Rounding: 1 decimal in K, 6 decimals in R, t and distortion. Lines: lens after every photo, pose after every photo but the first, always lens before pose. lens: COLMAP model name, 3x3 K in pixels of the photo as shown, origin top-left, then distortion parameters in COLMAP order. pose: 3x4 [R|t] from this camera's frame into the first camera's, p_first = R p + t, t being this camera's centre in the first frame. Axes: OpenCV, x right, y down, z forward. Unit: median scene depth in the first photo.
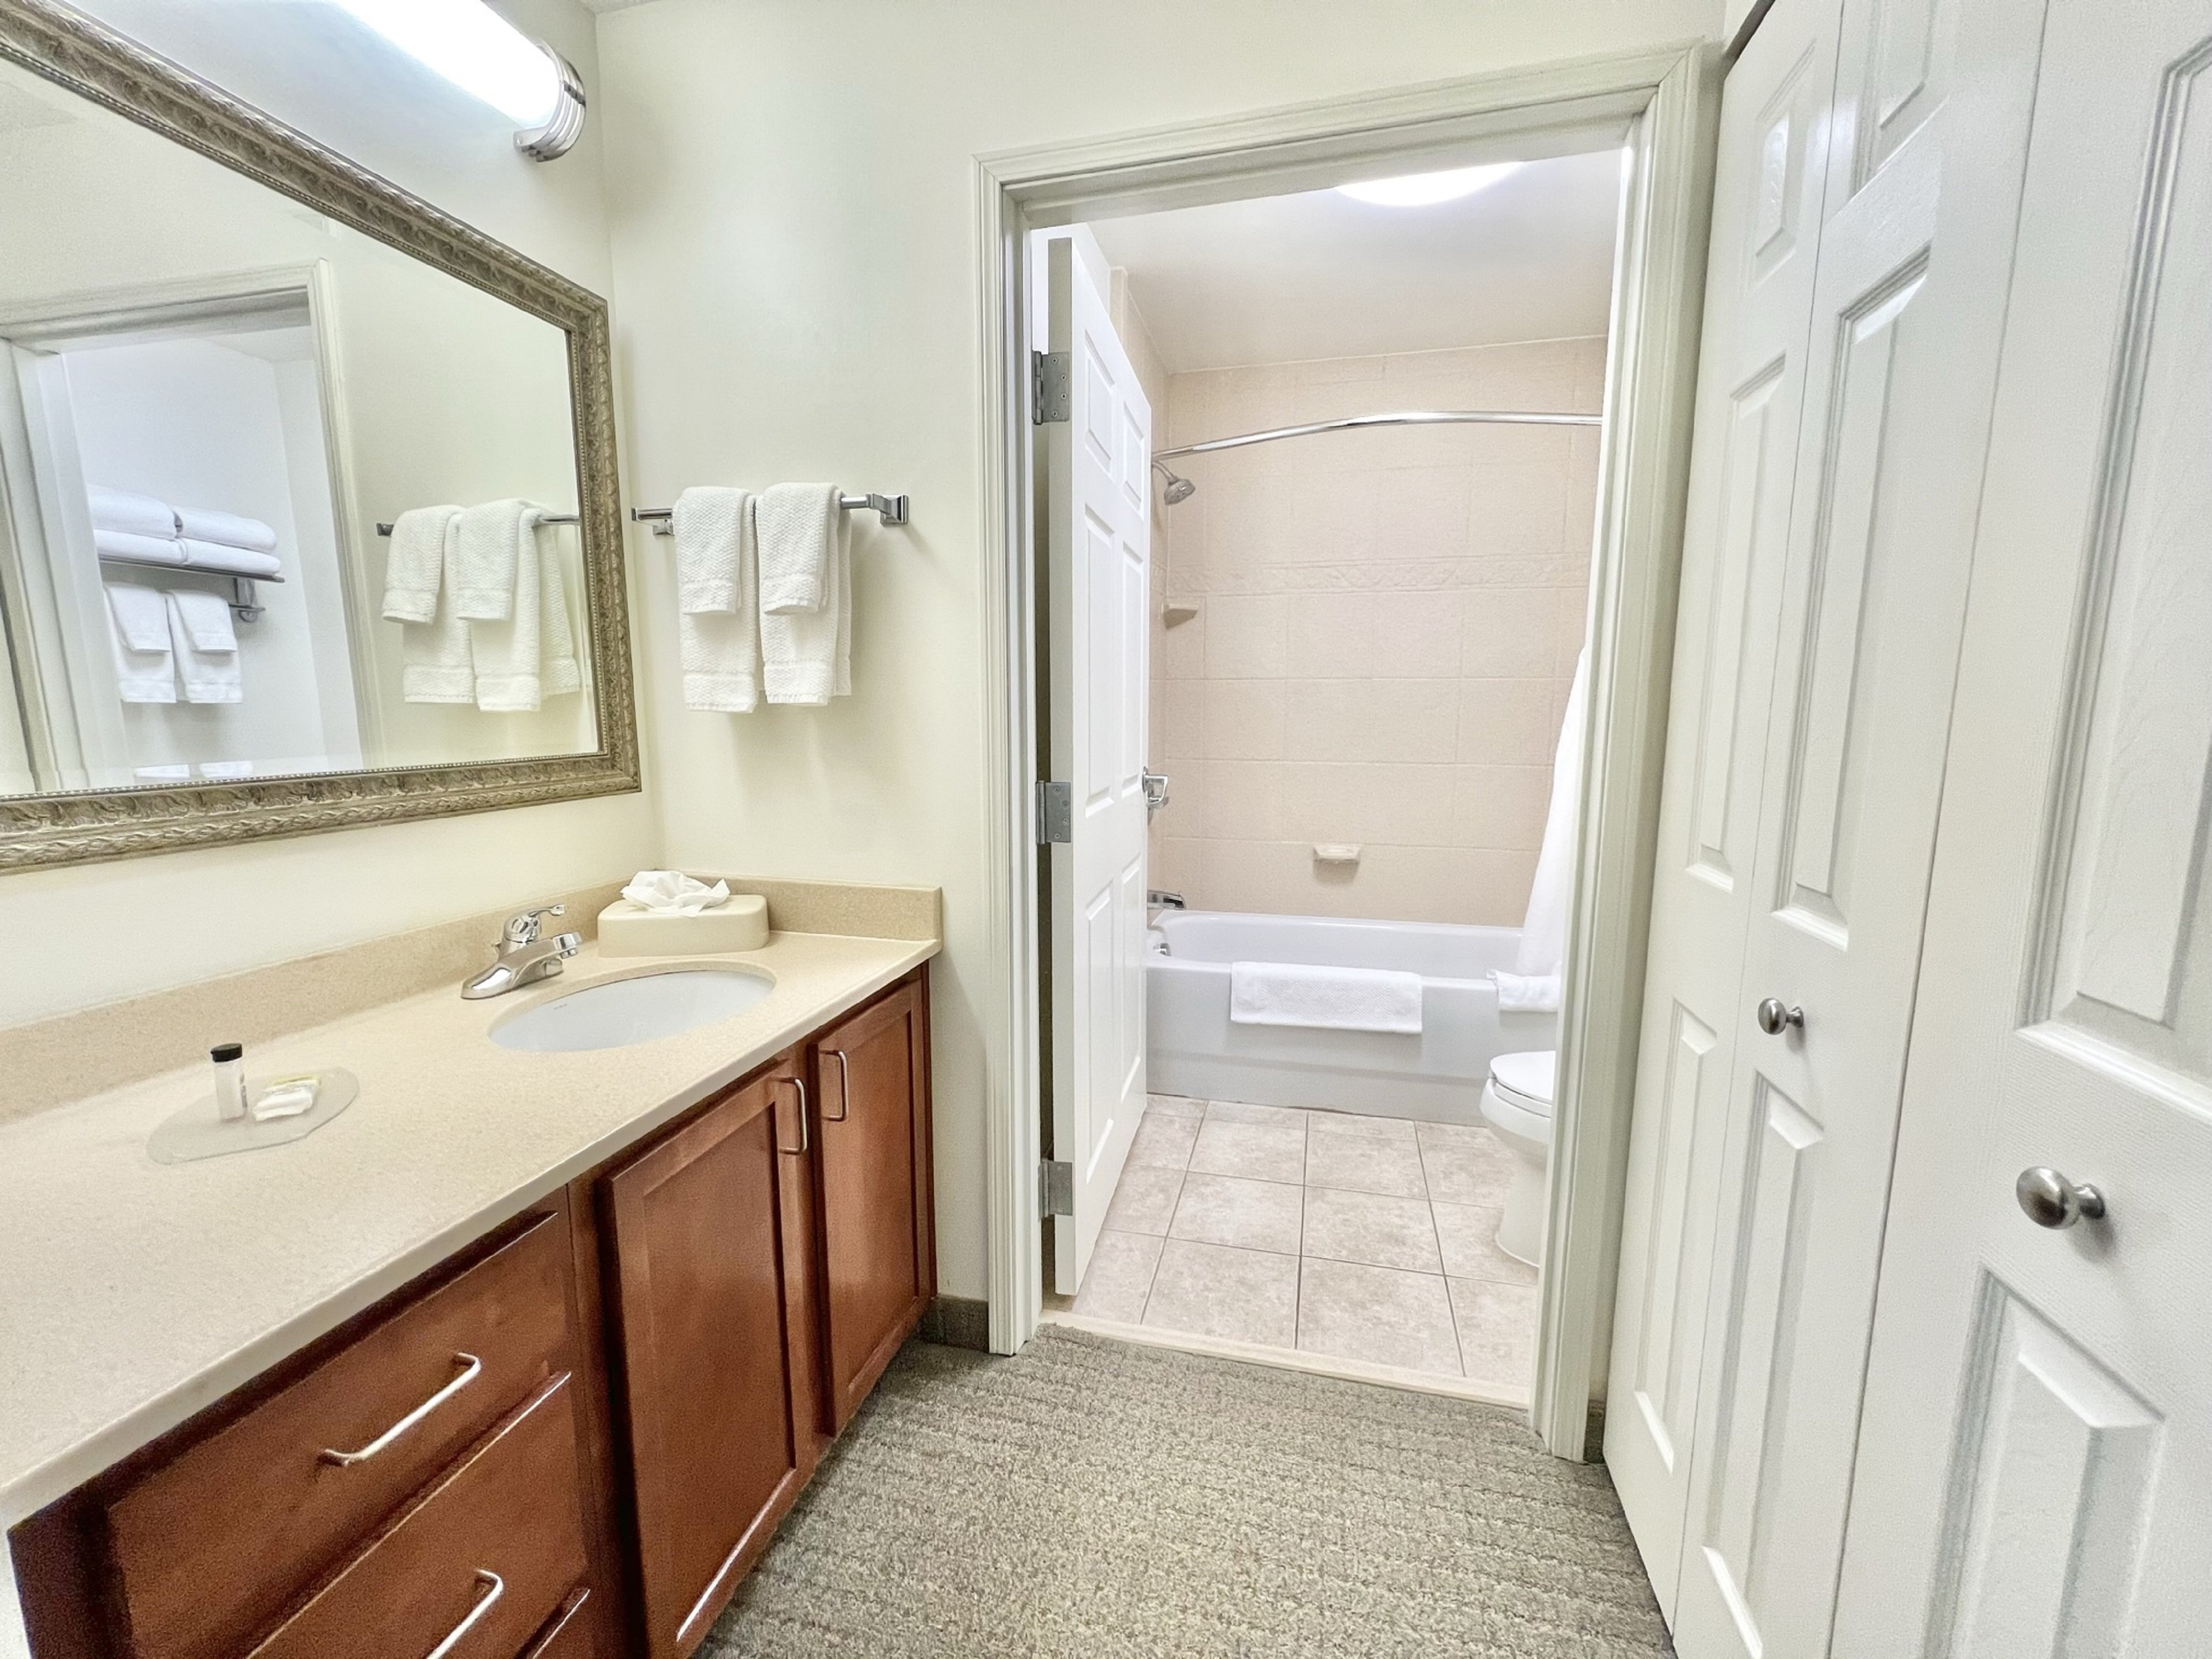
lens RADIAL K [[883.3, 0, 1106.0], [0, 883.3, 829.5], [0, 0, 1]] dist [-0.002074, -0.000483]
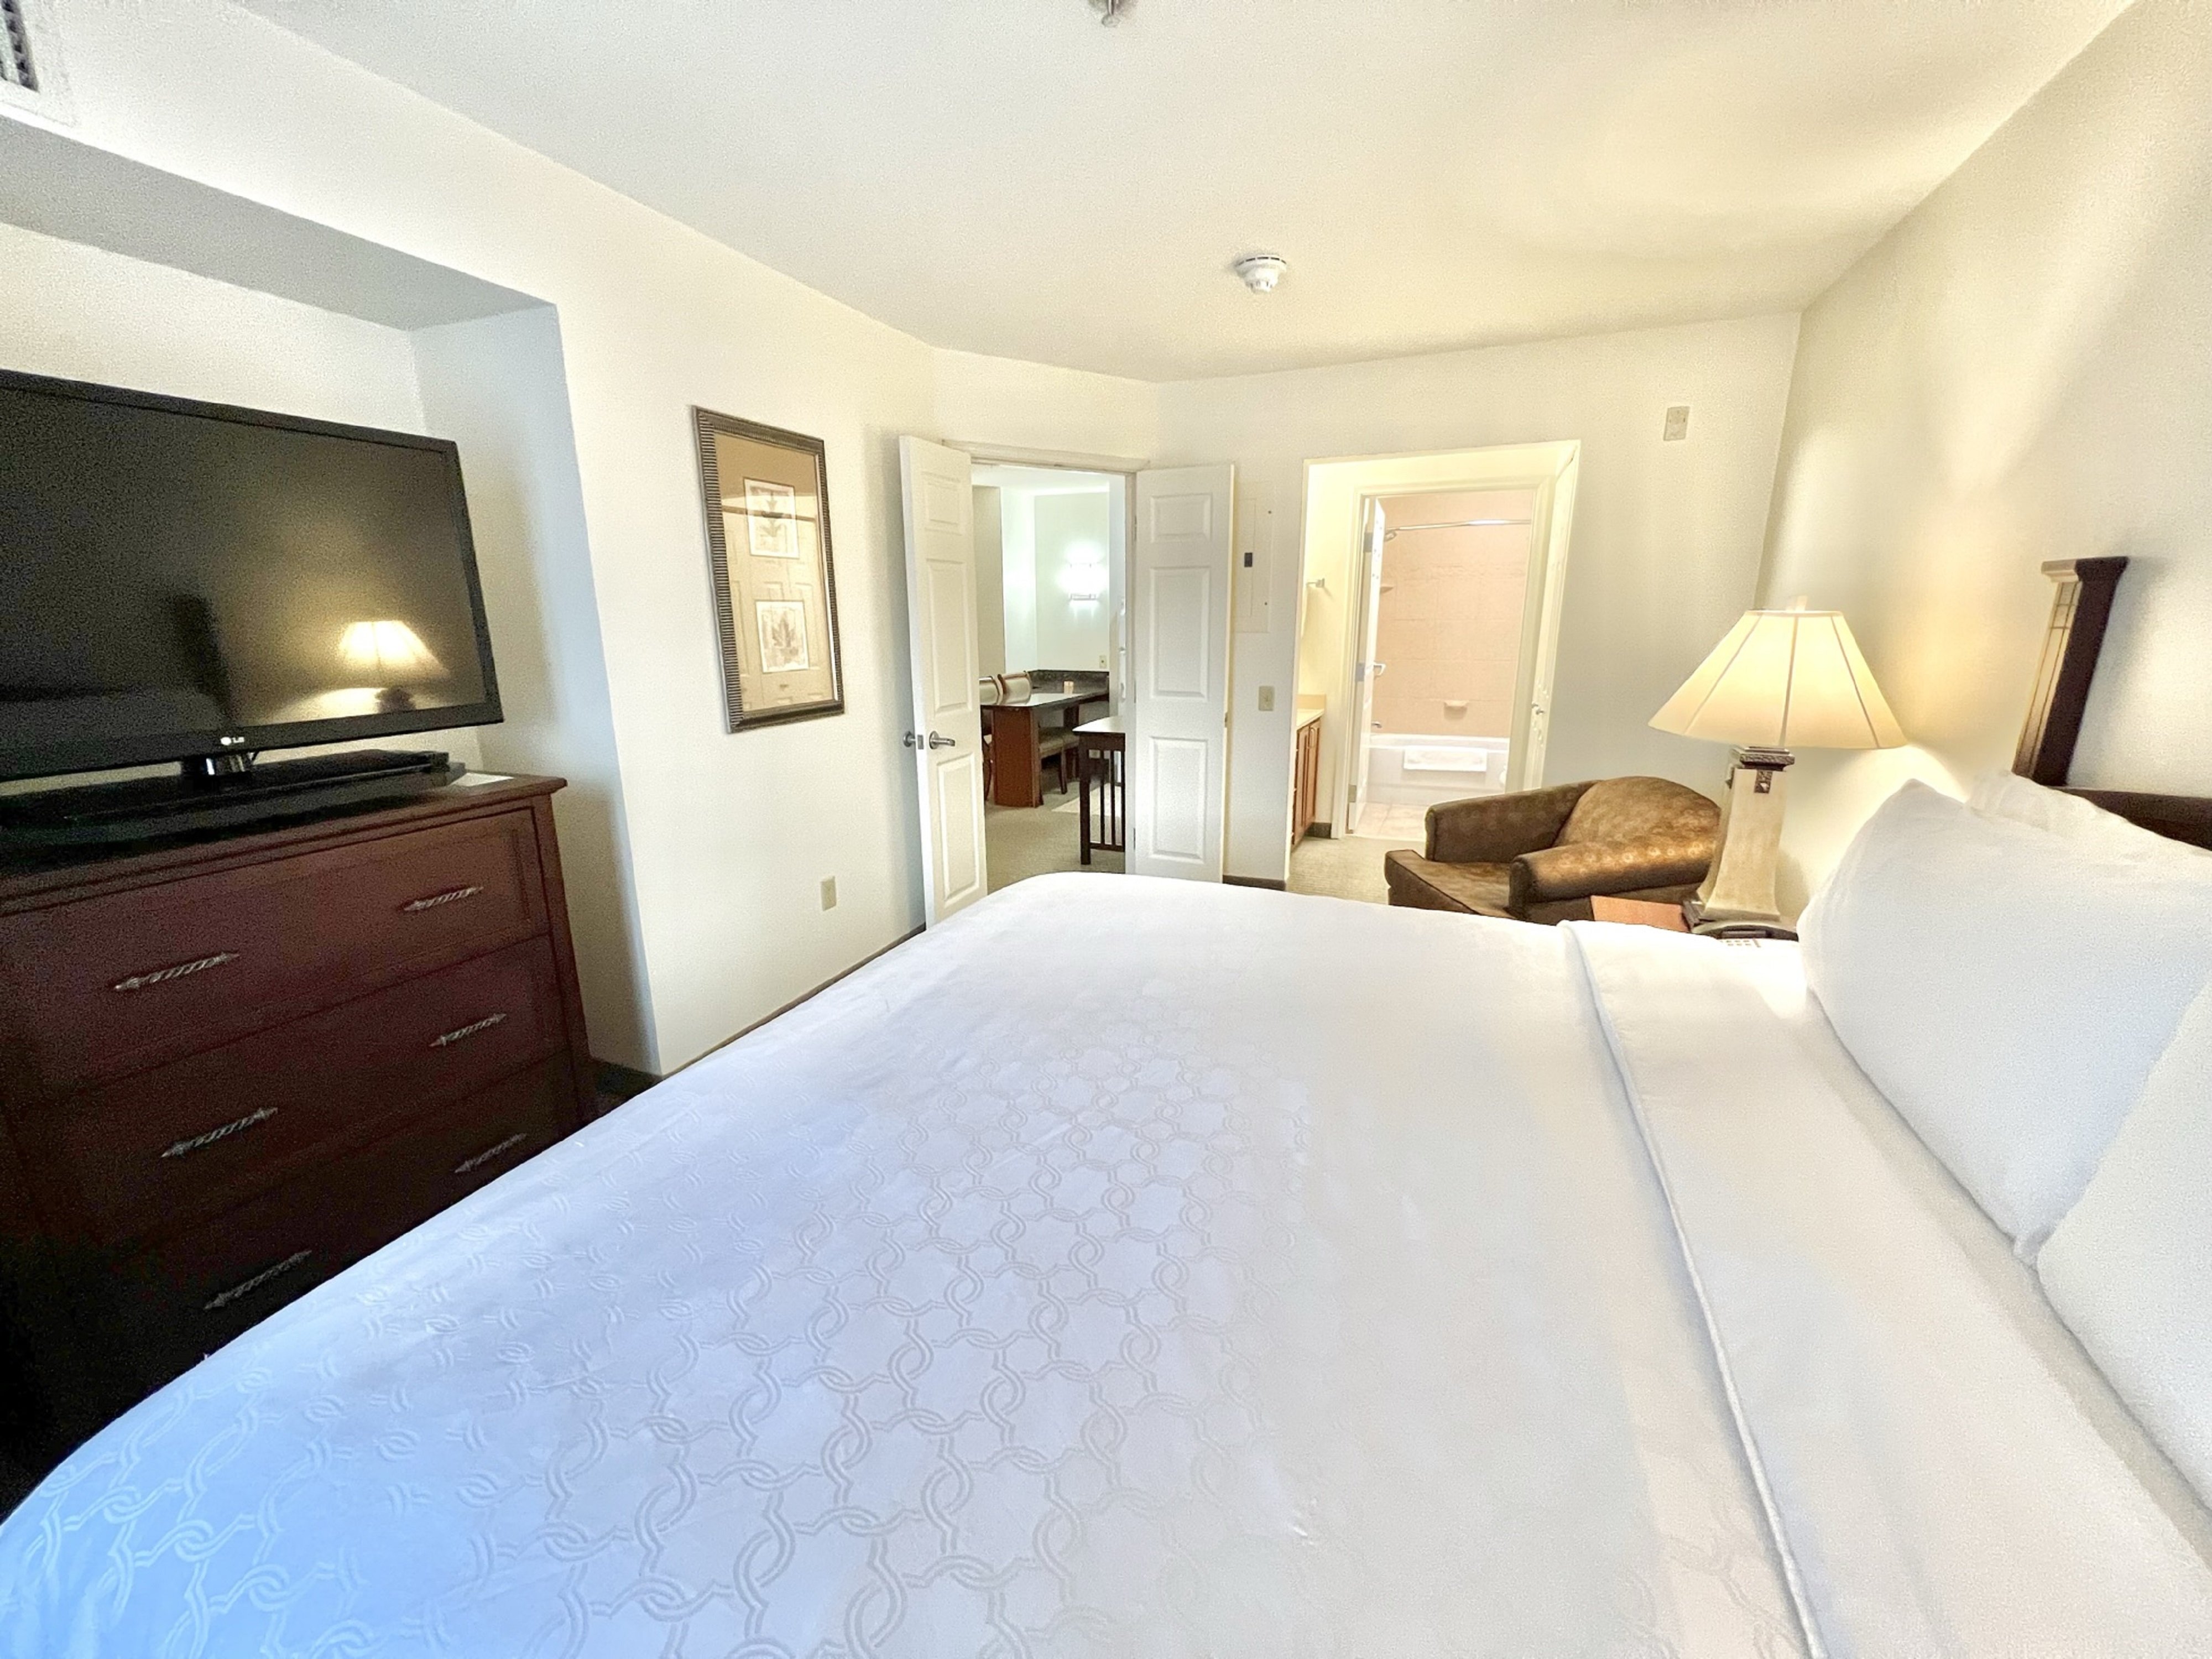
lens RADIAL K [[883.3, 0, 1106.0], [0, 883.3, 829.5], [0, 0, 1]] dist [-0.002074, -0.000483]
pose [[0.989641, 0.022707, -0.141756, -0.459094], [-0.008067, 0.994648, 0.103010, 0.209879], [0.143336, -0.100799, 0.984527, -2.172483]]
